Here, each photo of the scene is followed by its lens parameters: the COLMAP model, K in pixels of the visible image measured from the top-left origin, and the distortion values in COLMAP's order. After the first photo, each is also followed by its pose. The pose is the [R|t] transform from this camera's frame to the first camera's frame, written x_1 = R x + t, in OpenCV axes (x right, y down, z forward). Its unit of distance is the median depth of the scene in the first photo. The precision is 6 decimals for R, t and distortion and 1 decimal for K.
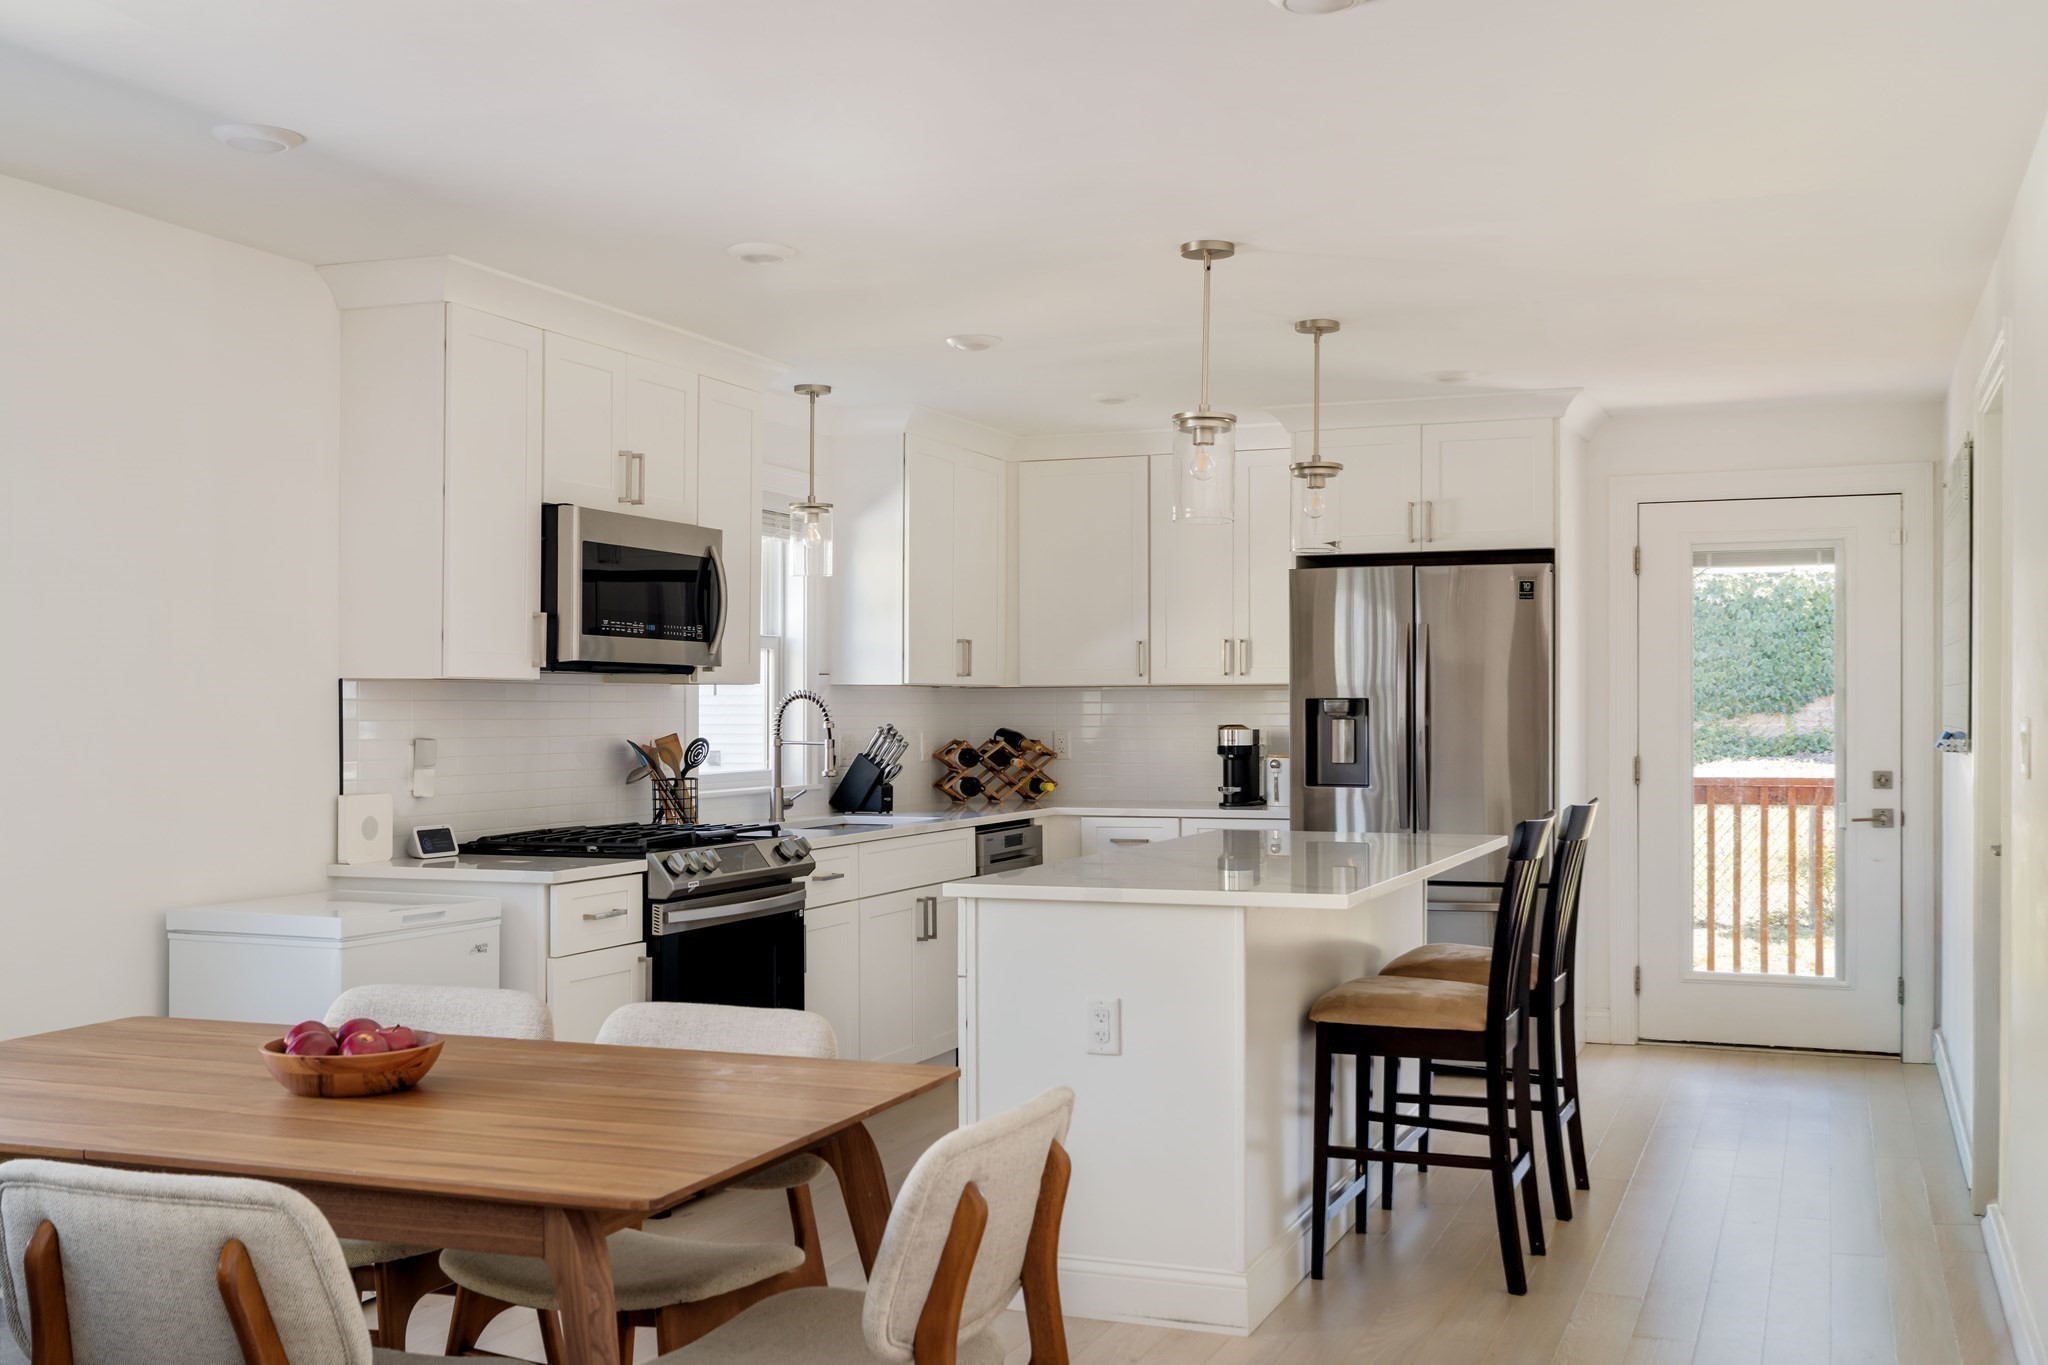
lens RADIAL K [[2024.5, 0, 1046.1], [0, 2024.5, 735.0], [0, 0, 1]] dist [-0.002554, 0.000000]
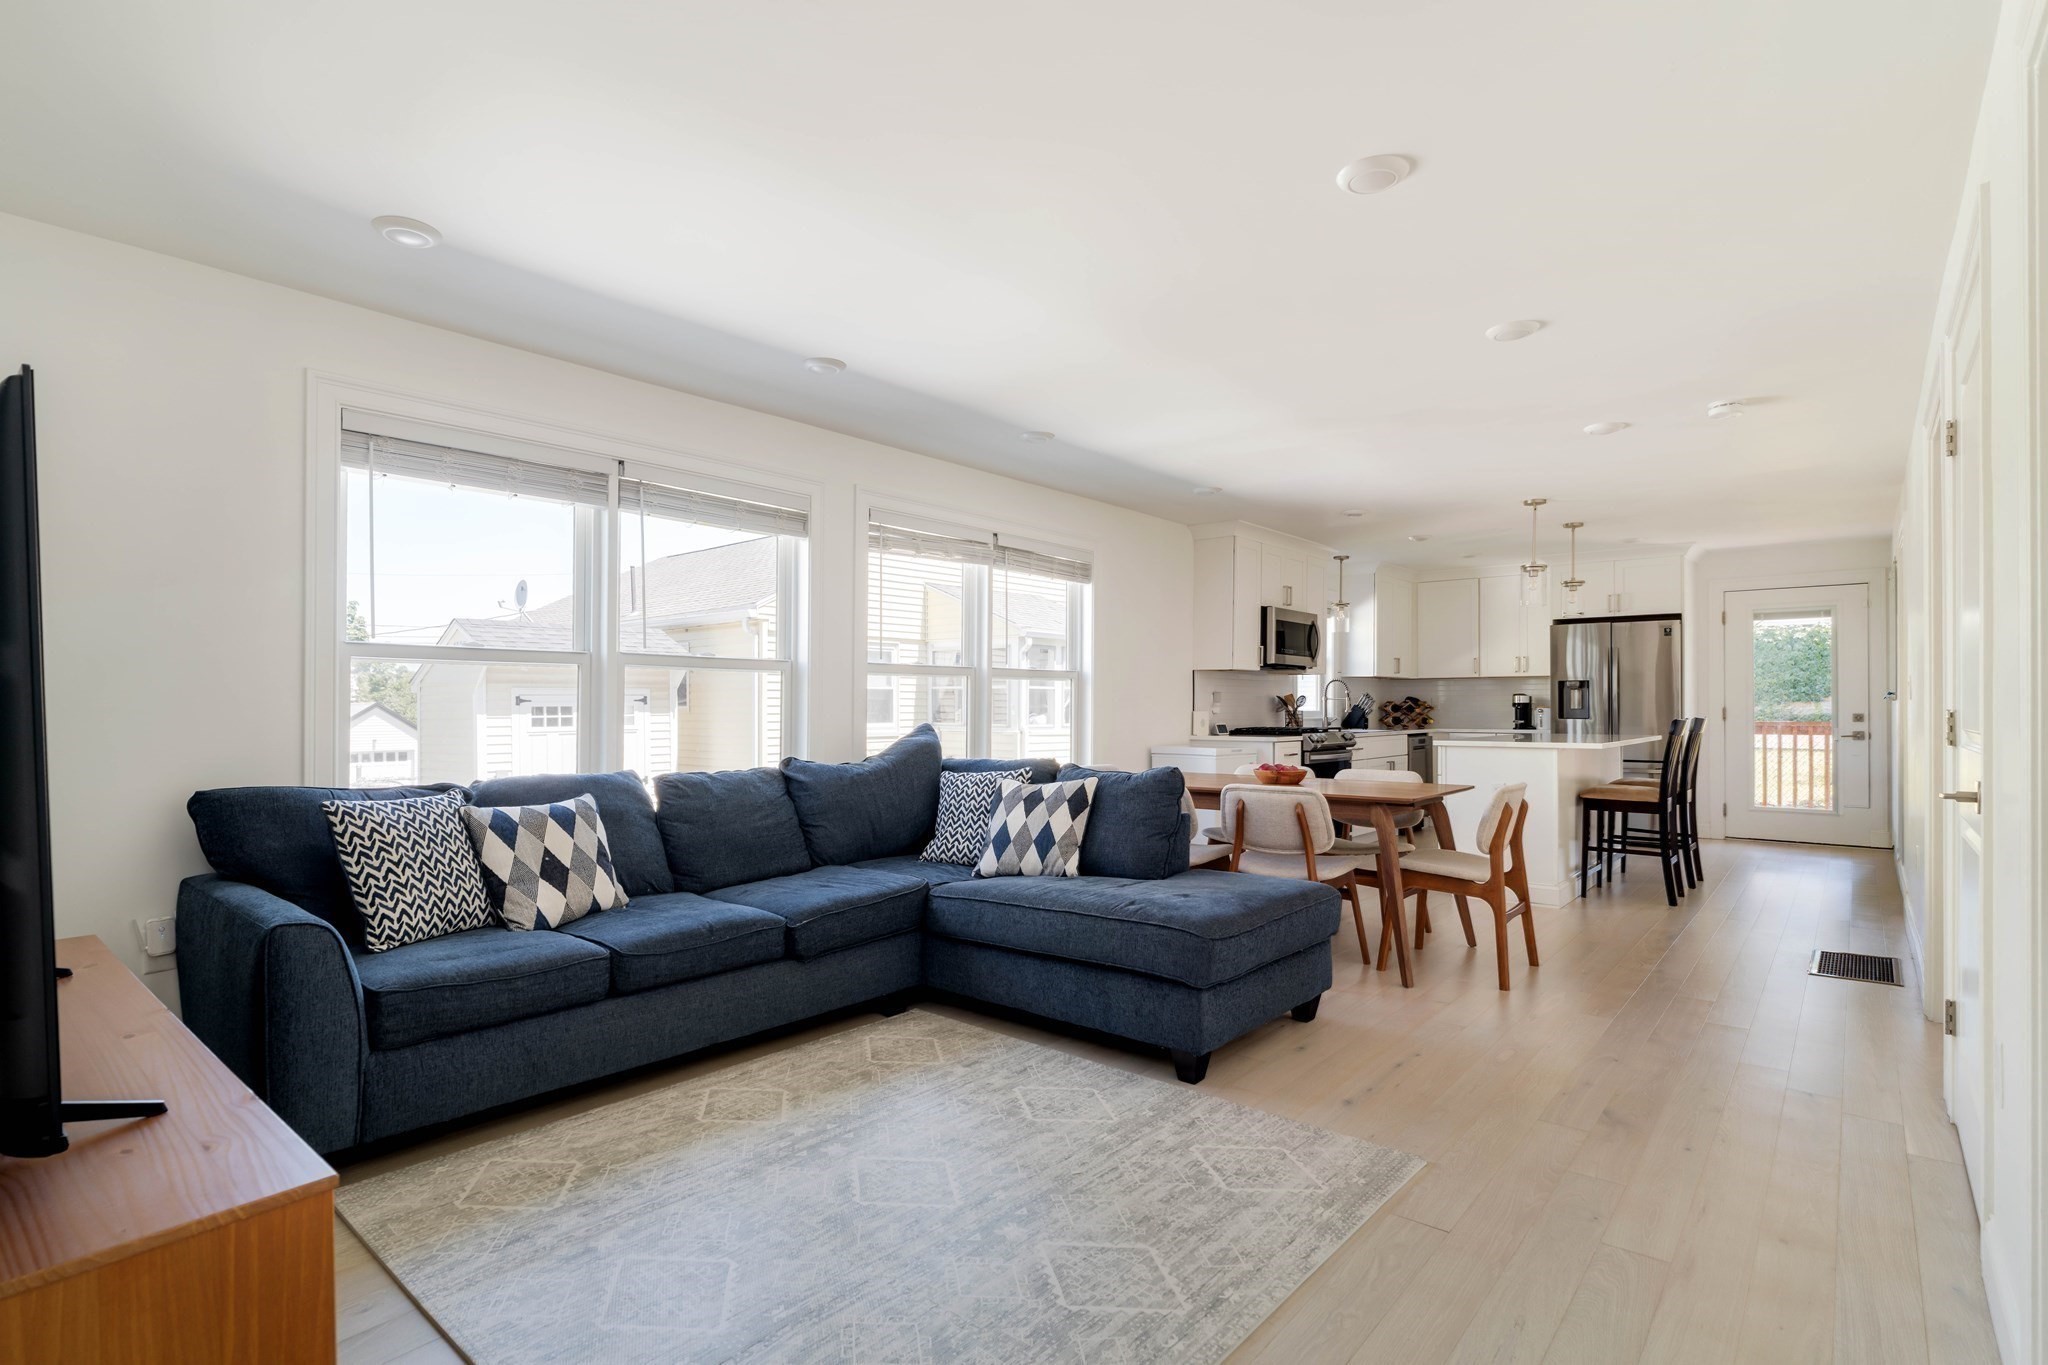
lens RADIAL K [[1003.4, 0, 1028.2], [0, 1003.4, 698.9], [0, 0, 1]] dist [-0.010511, 0.001829]
pose [[0.948889, -0.000737, -0.315610, -0.099380], [-0.005521, 0.999806, -0.018933, 0.031790], [0.315563, 0.019708, 0.948700, -0.320577]]
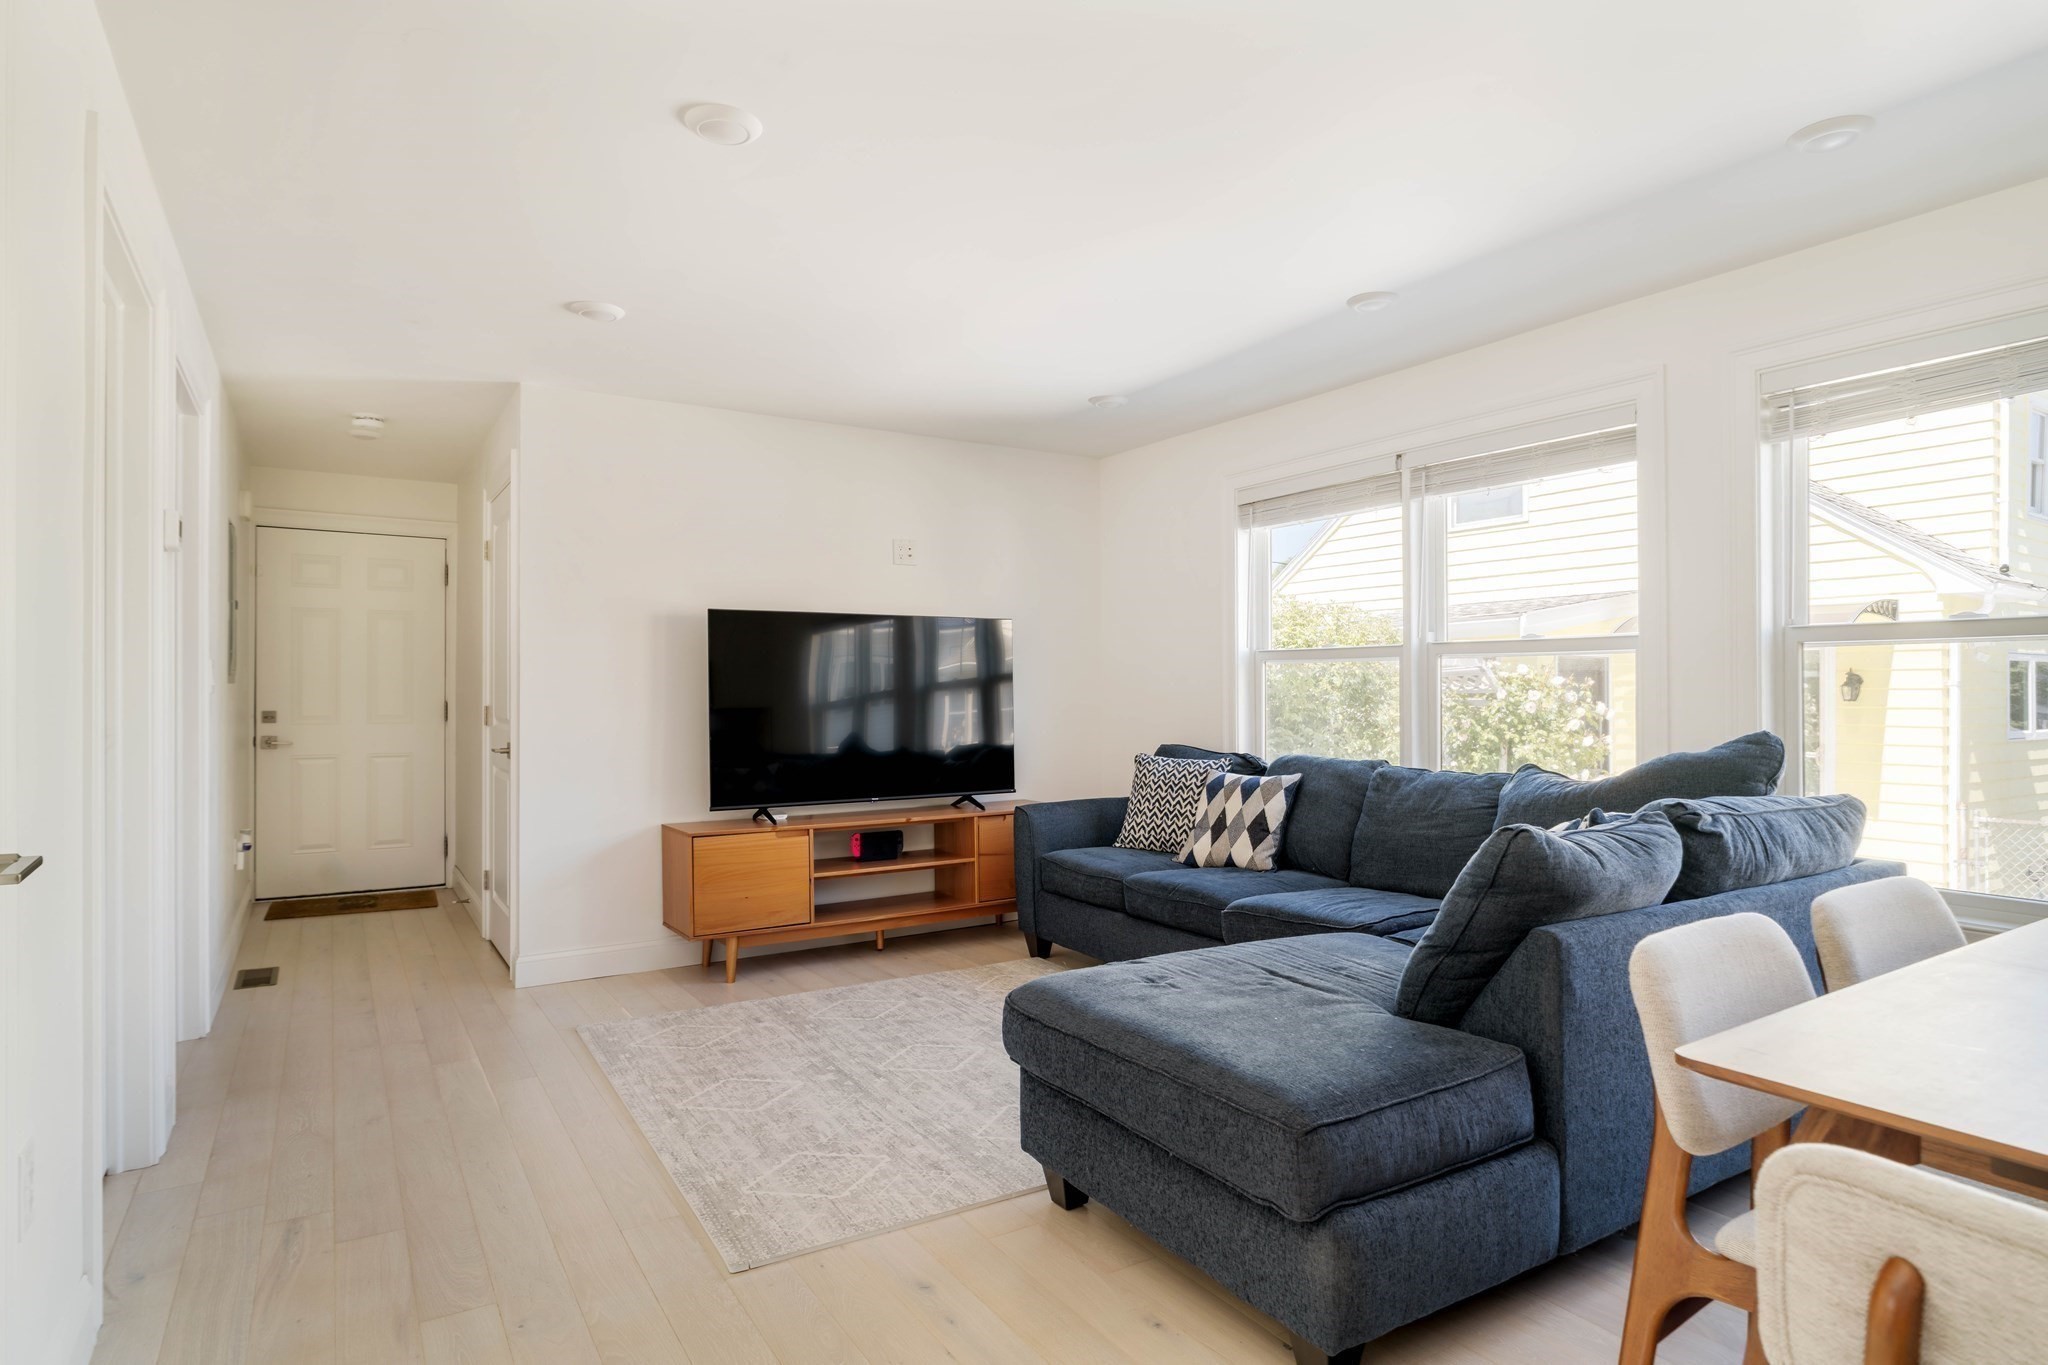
lens RADIAL K [[1132.5, 0, 1048.4], [0, 1132.5, 683.7], [0, 0, 1]] dist [-0.002106, -0.001919]
pose [[-0.590490, -0.007494, -0.807010, 0.150921], [-0.013577, 0.999908, 0.000649, 0.020066], [0.806931, 0.011340, -0.590537, 0.383777]]
